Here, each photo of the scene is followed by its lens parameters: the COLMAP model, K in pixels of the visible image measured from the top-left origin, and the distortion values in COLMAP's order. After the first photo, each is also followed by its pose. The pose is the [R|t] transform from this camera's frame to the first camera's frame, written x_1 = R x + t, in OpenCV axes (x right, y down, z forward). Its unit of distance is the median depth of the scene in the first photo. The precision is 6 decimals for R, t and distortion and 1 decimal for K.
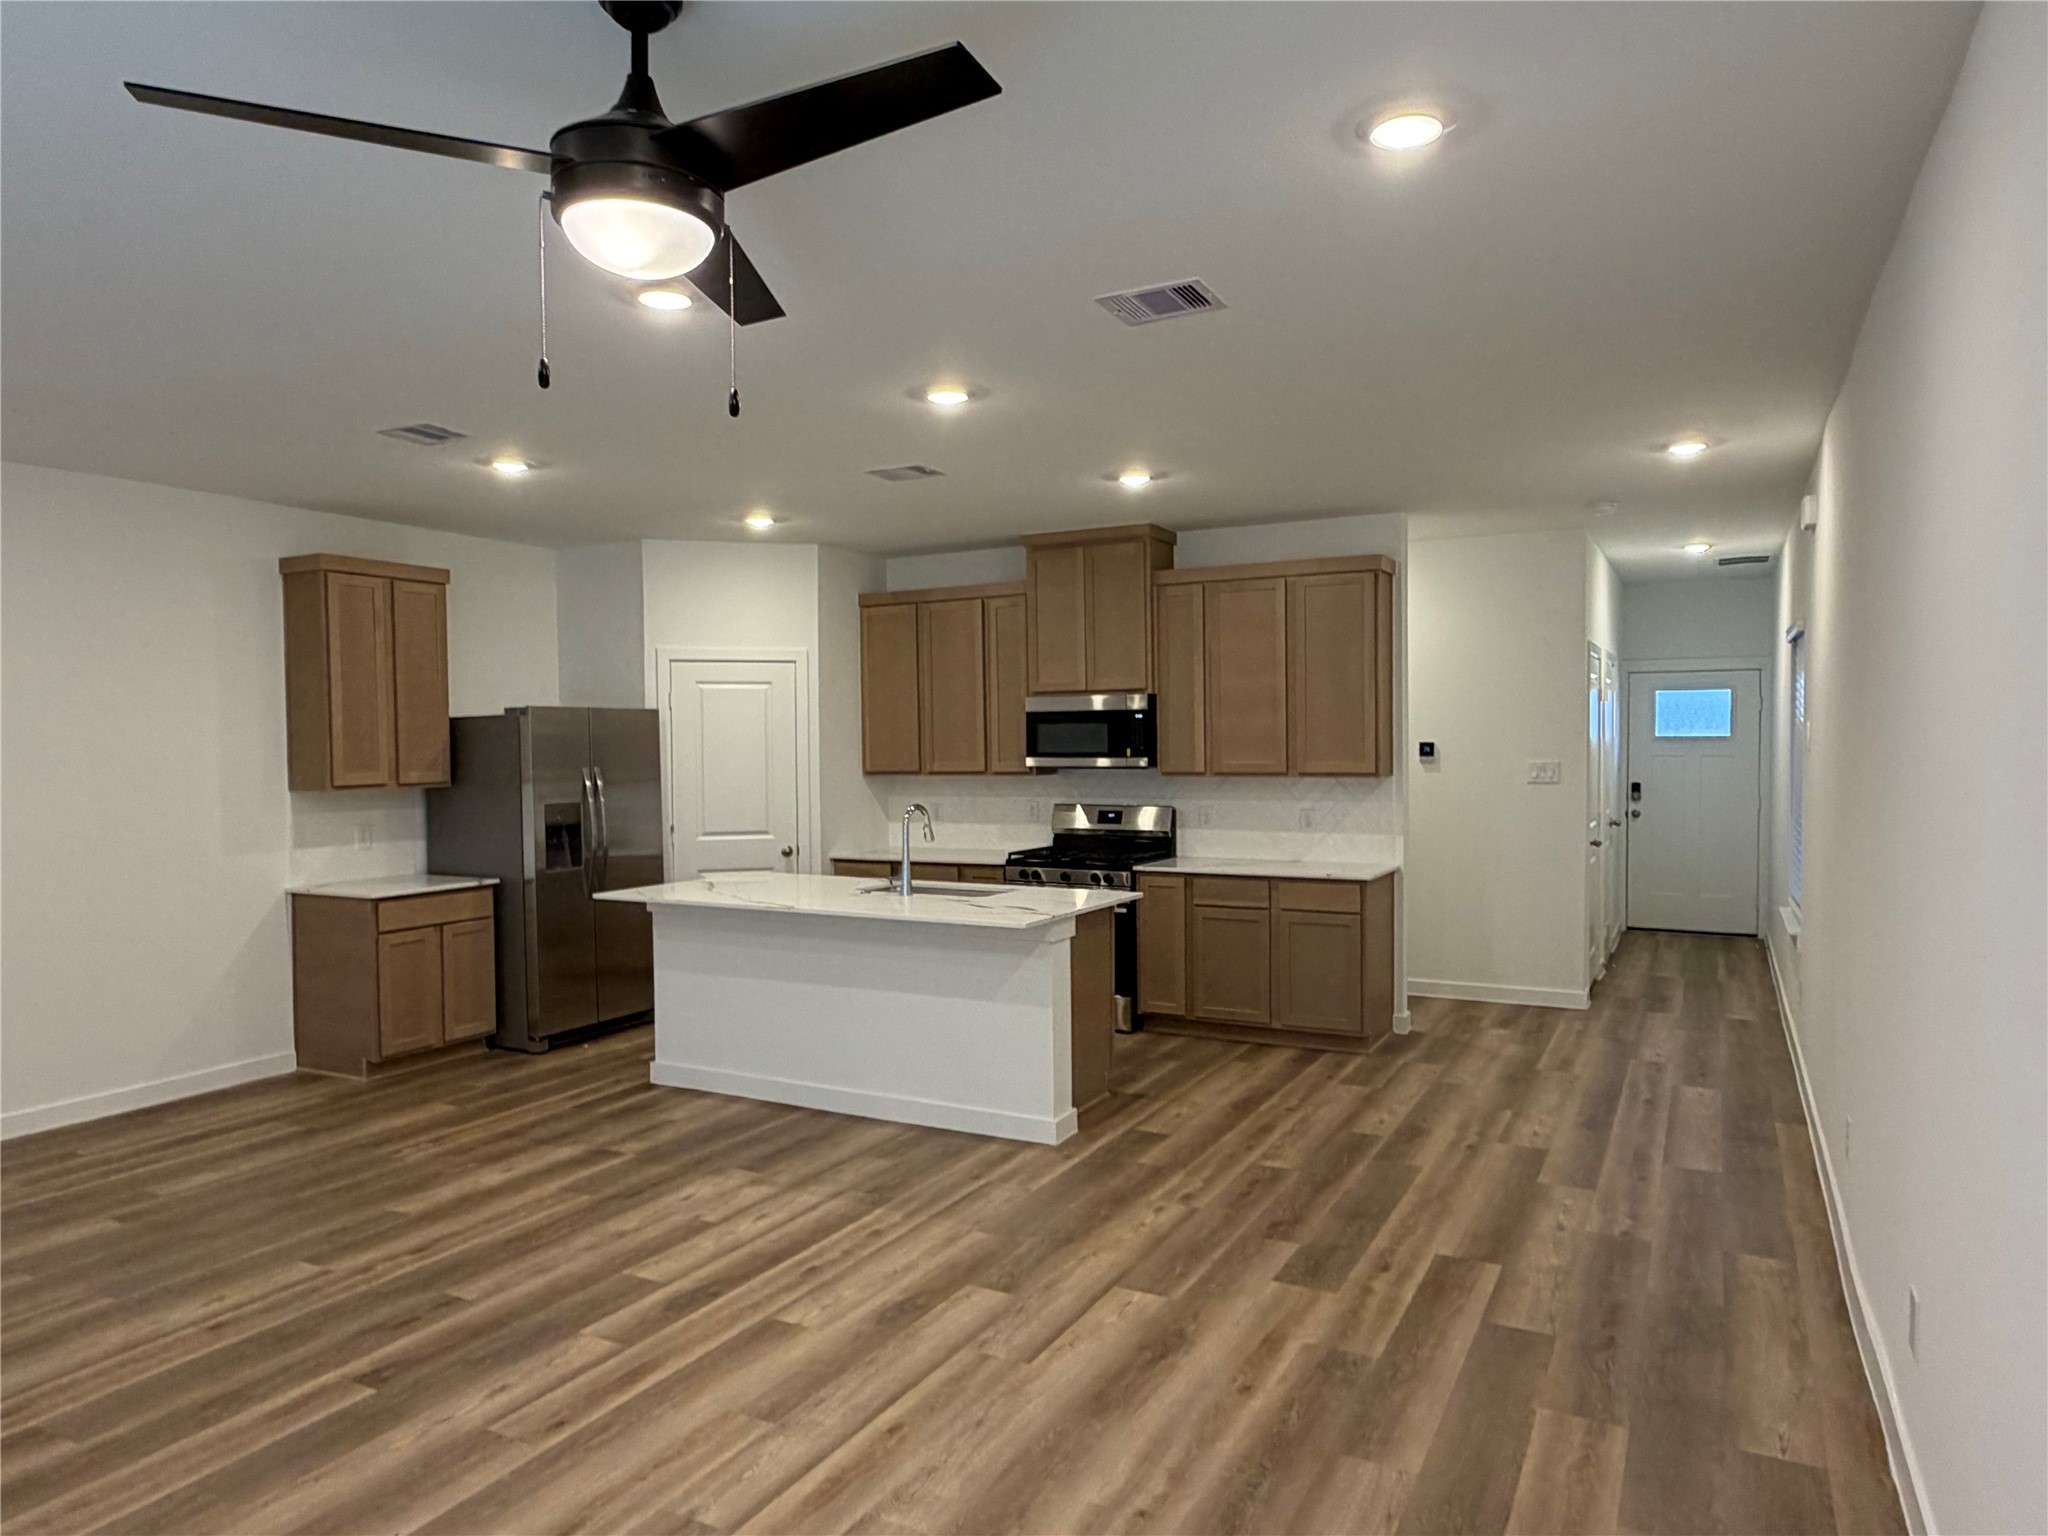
lens RADIAL K [[1293.4, 0, 1024.0], [0, 1293.4, 768.0], [0, 0, 1]] dist [0.000365, 0.000758]
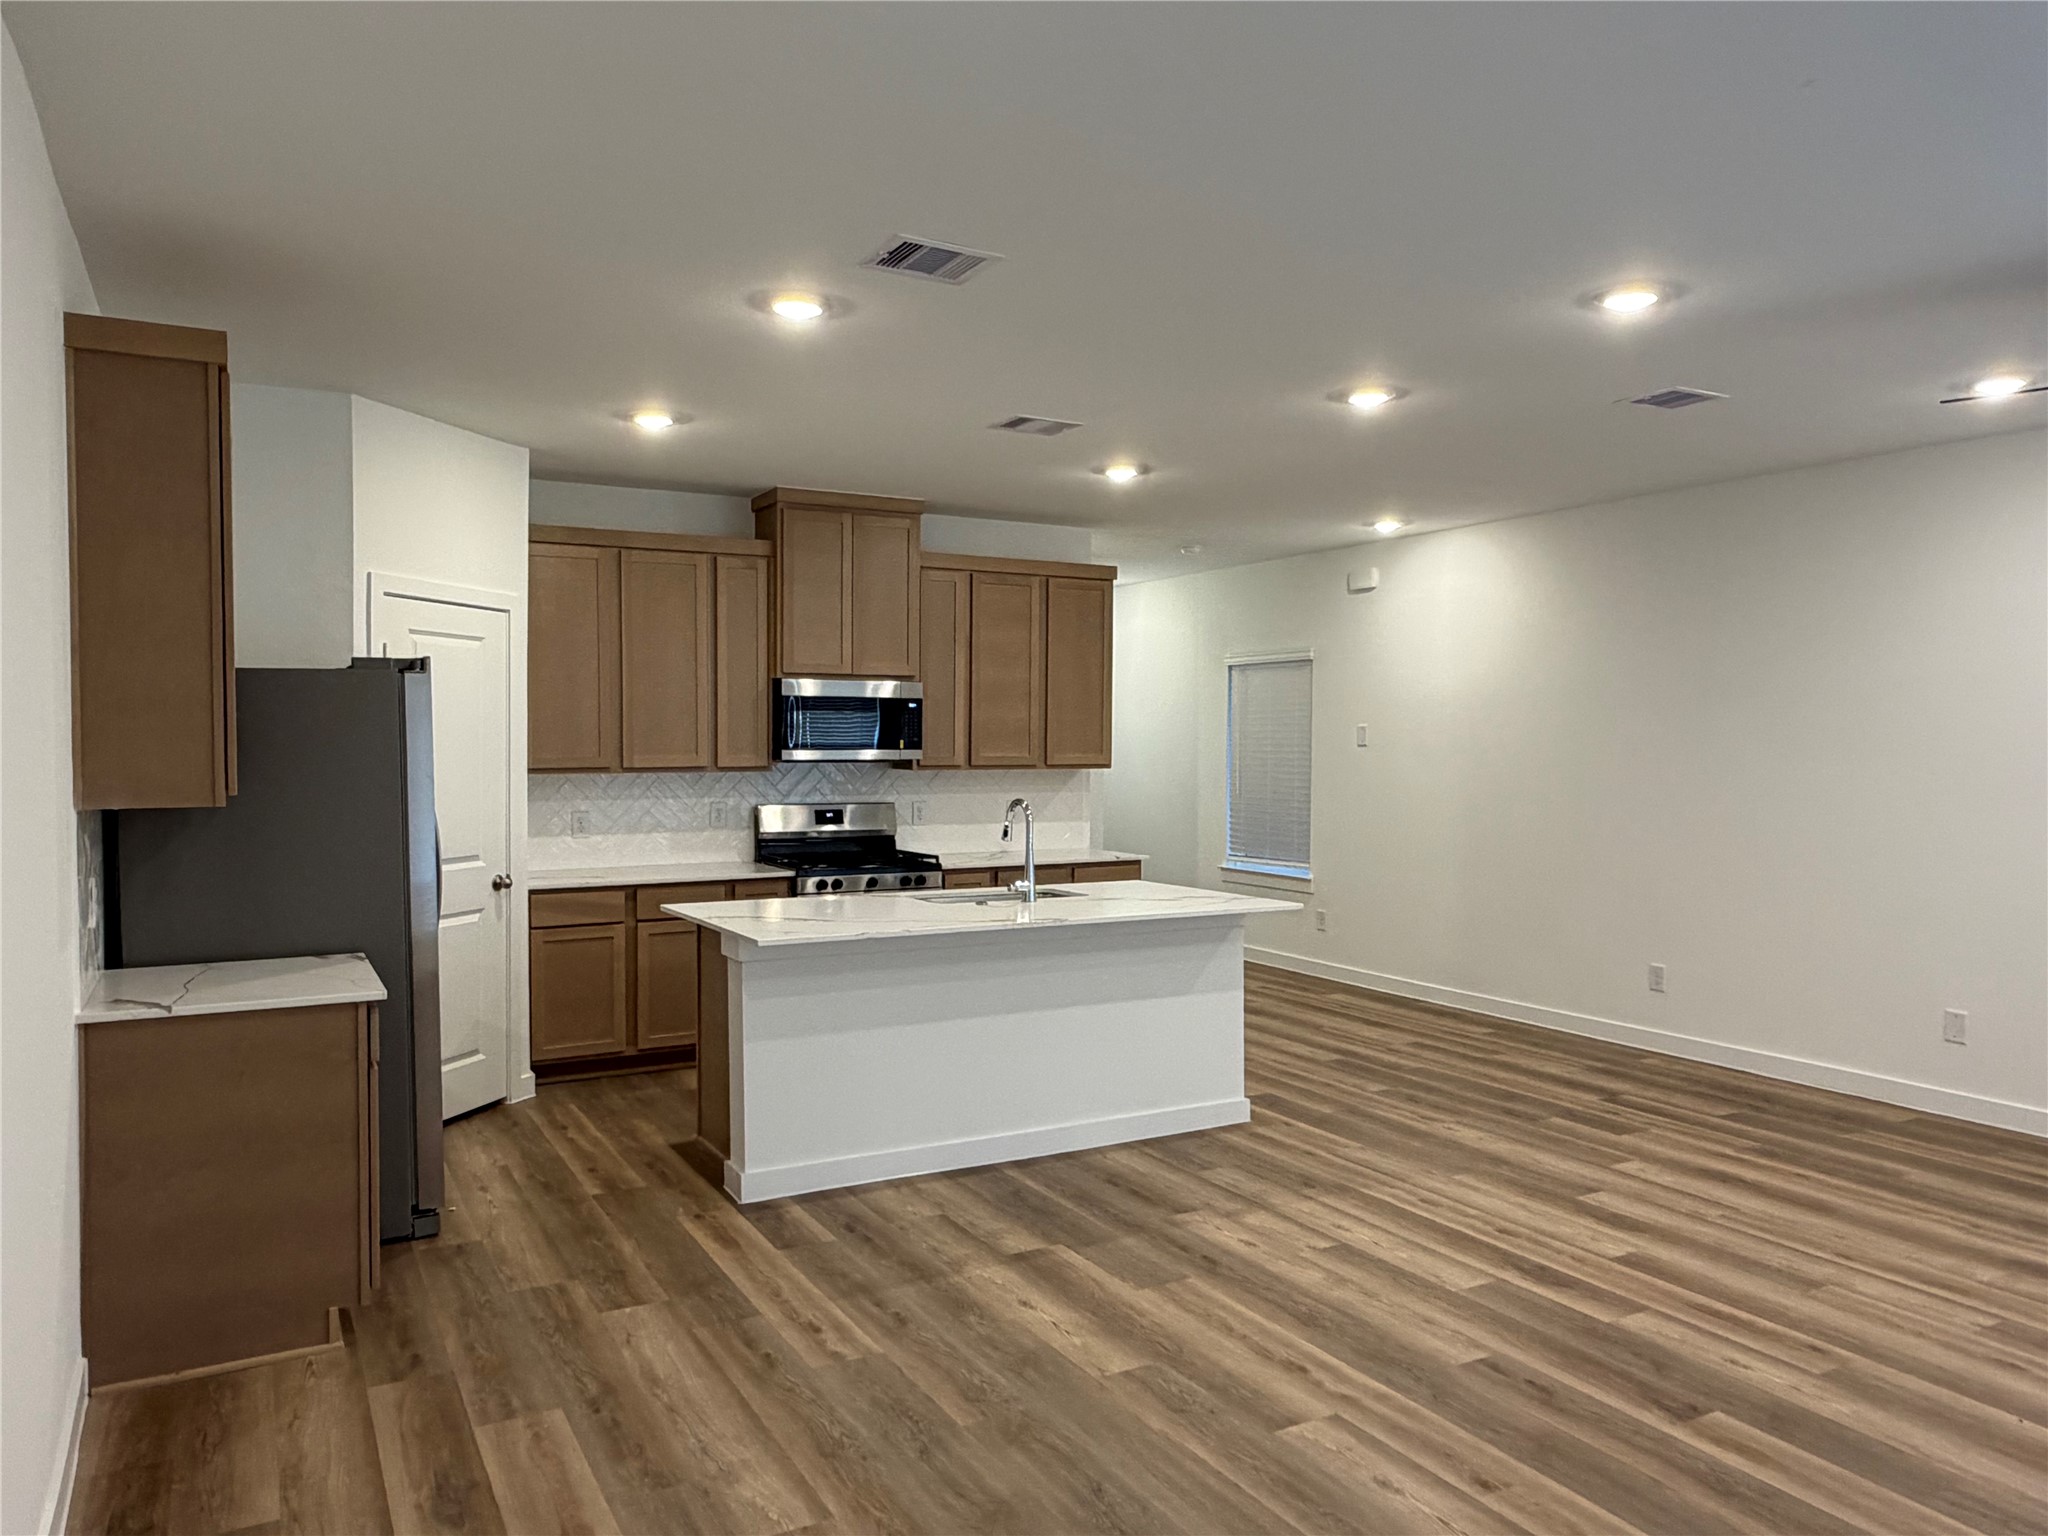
lens RADIAL K [[1401.8, 0, 1024.0], [0, 1401.8, 768.0], [0, 0, 1]] dist [0.006591, 0.003067]
pose [[0.538425, -0.006165, 0.842651, -1.144091], [0.004851, 0.999979, 0.004216, 0.001051], [-0.842659, 0.001817, 0.538444, 0.606533]]
